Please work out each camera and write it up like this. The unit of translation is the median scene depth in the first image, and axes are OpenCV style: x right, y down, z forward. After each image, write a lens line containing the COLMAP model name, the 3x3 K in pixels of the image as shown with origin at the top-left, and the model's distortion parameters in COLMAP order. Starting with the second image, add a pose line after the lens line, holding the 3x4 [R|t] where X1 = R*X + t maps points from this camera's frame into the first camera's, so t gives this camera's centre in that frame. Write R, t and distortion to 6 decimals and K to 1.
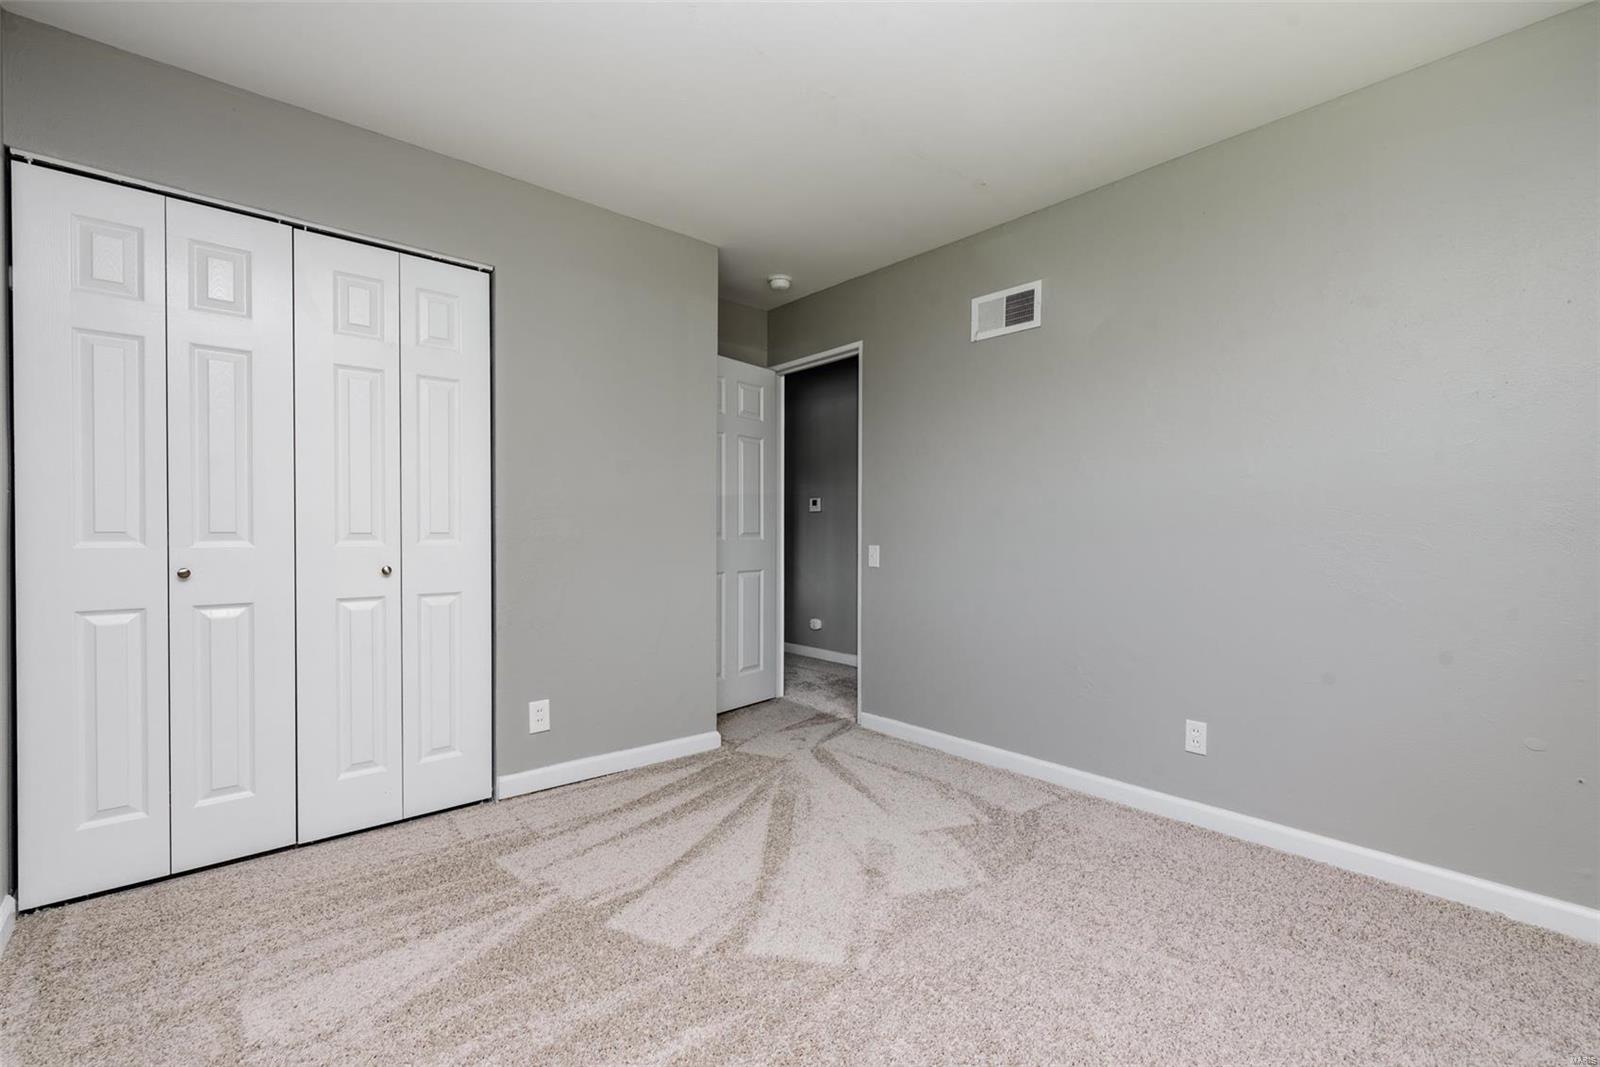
lens RADIAL K [[678.3, 0, 800.0], [0, 678.3, 533.5], [0, 0, 1]] dist [-0.000668, -0.001084]
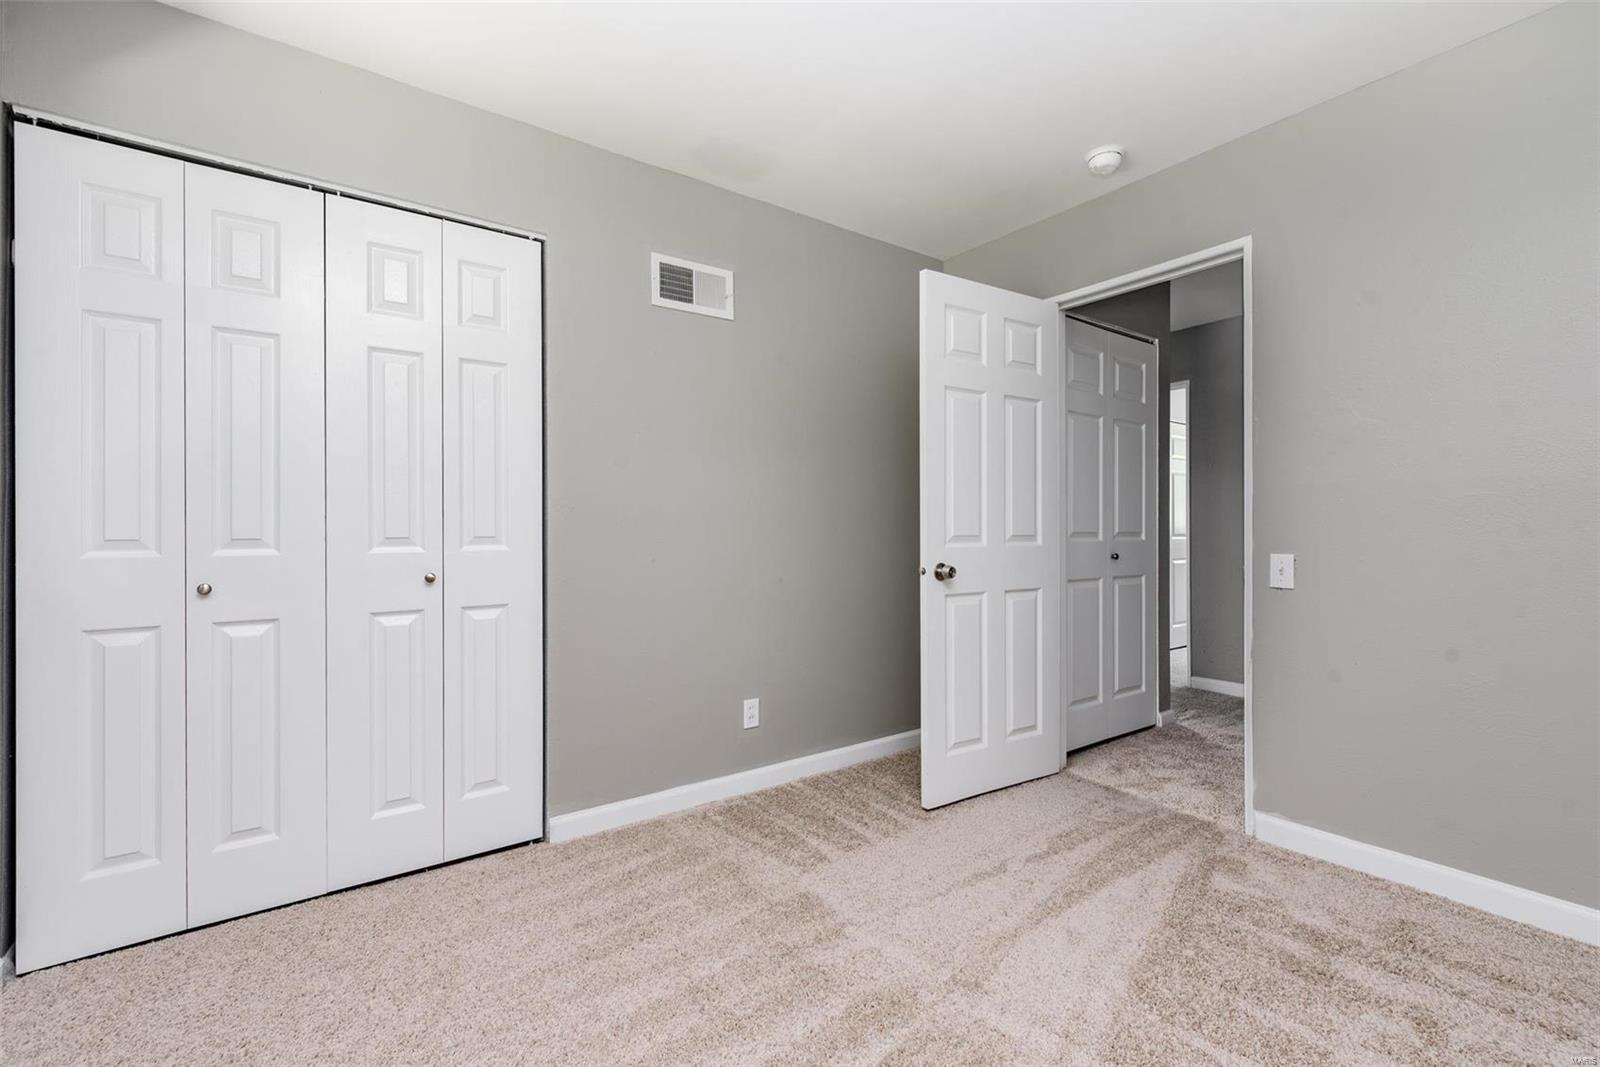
lens RADIAL K [[706.5, 0, 799.6], [0, 706.5, 517.5], [0, 0, 1]] dist [-0.001777, 0.000461]
pose [[0.999463, -0.013293, -0.029950, -0.101087], [0.012684, 0.999711, -0.020442, -0.002439], [0.030213, 0.020051, 0.999342, 0.100163]]
